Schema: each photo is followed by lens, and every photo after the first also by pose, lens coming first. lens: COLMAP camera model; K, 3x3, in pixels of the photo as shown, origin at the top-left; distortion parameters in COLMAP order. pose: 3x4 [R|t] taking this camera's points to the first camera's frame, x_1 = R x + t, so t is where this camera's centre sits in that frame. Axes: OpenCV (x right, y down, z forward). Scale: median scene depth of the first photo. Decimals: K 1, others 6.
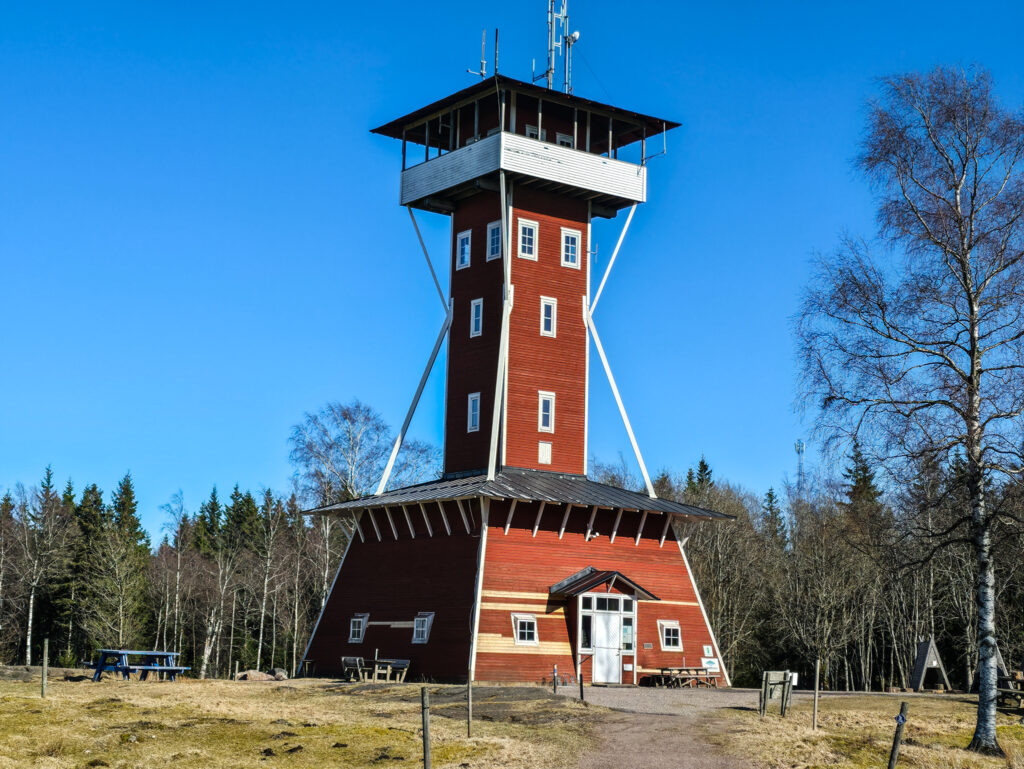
lens RADIAL K [[1623.8, 0, 512.0], [0, 1623.8, 384.5], [0, 0, 1]] dist [0.096897, -0.064885]
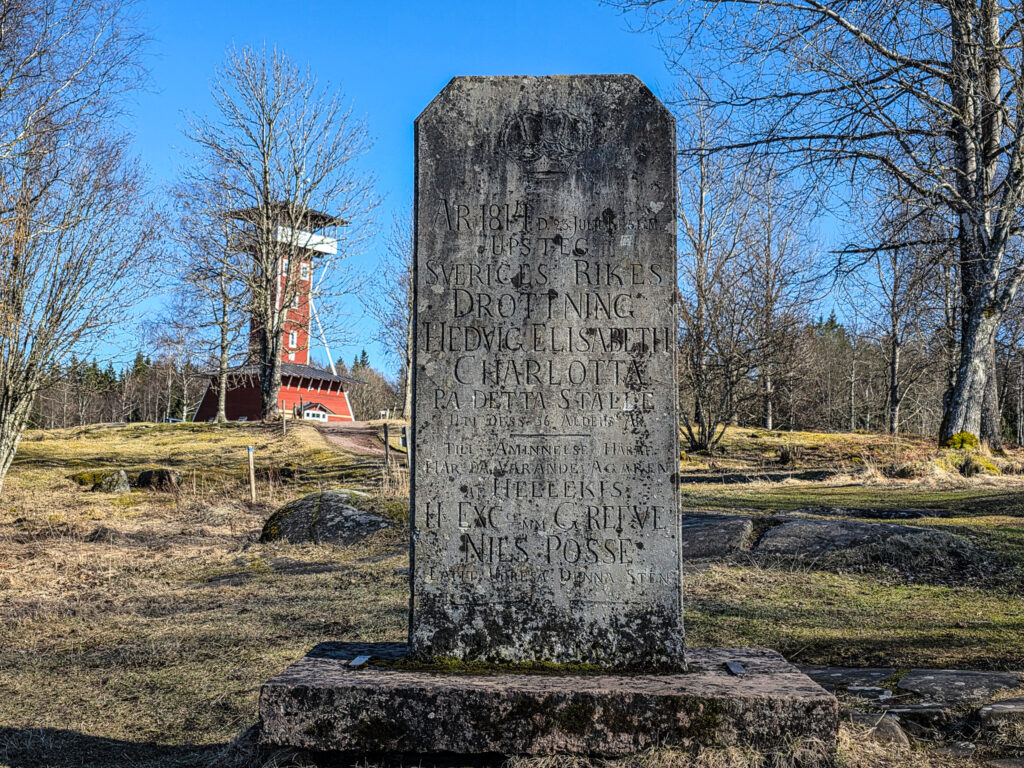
lens RADIAL K [[1312.5, 0, 512.0], [0, 1312.5, 384.0], [0, 0, 1]] dist [0.210543, 0.002225]
pose [[0.974985, 0.028942, 0.220376, -0.095839], [-0.047139, 0.995856, 0.077768, -0.088441], [-0.217213, -0.086211, 0.972310, -1.049748]]
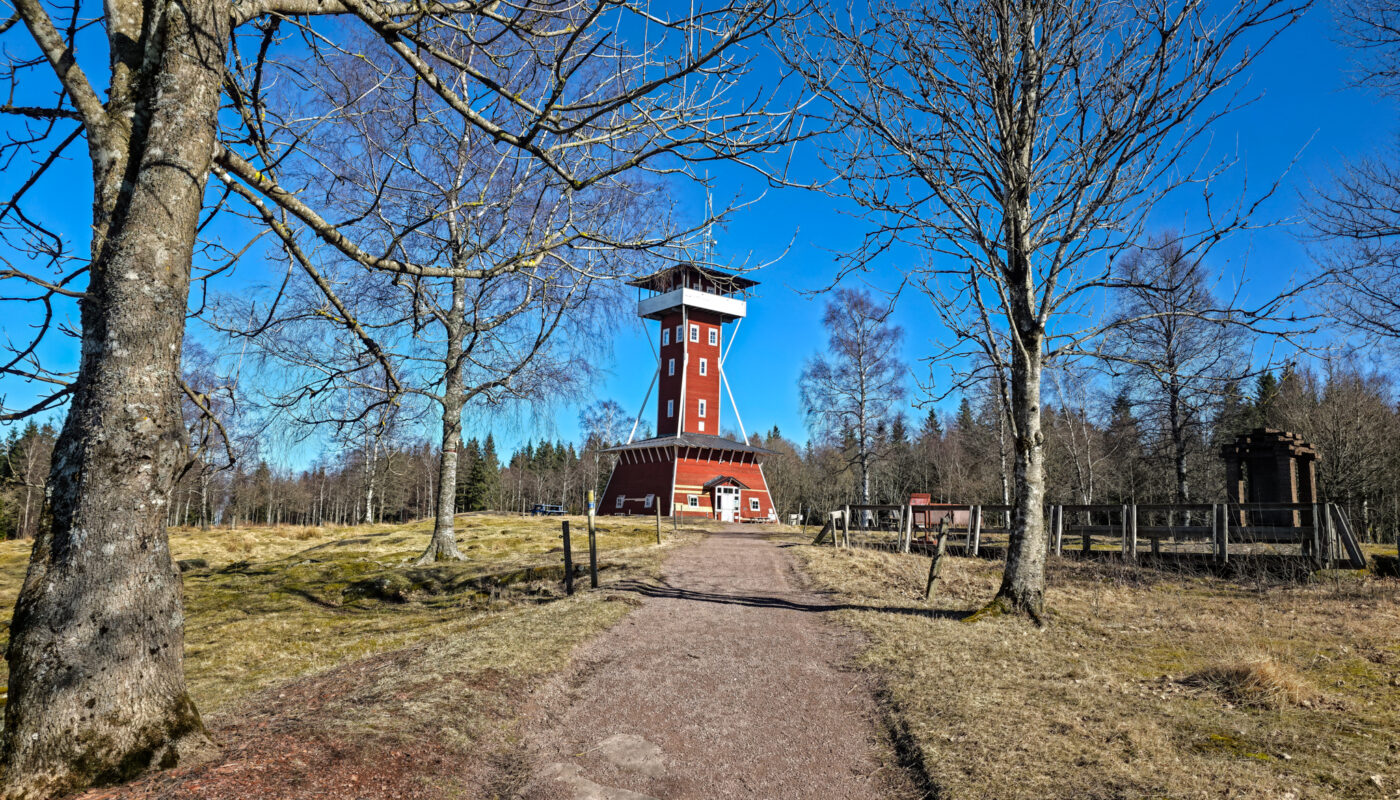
lens RADIAL K [[899.7, 0, 700.0], [0, 899.7, 400.0], [0, 0, 1]] dist [0.002897, 0.000712]
pose [[0.999619, 0.004151, 0.027276, -0.017037], [-0.004730, 0.999764, 0.021183, -0.022609], [-0.027182, -0.021304, 0.999403, -0.281898]]
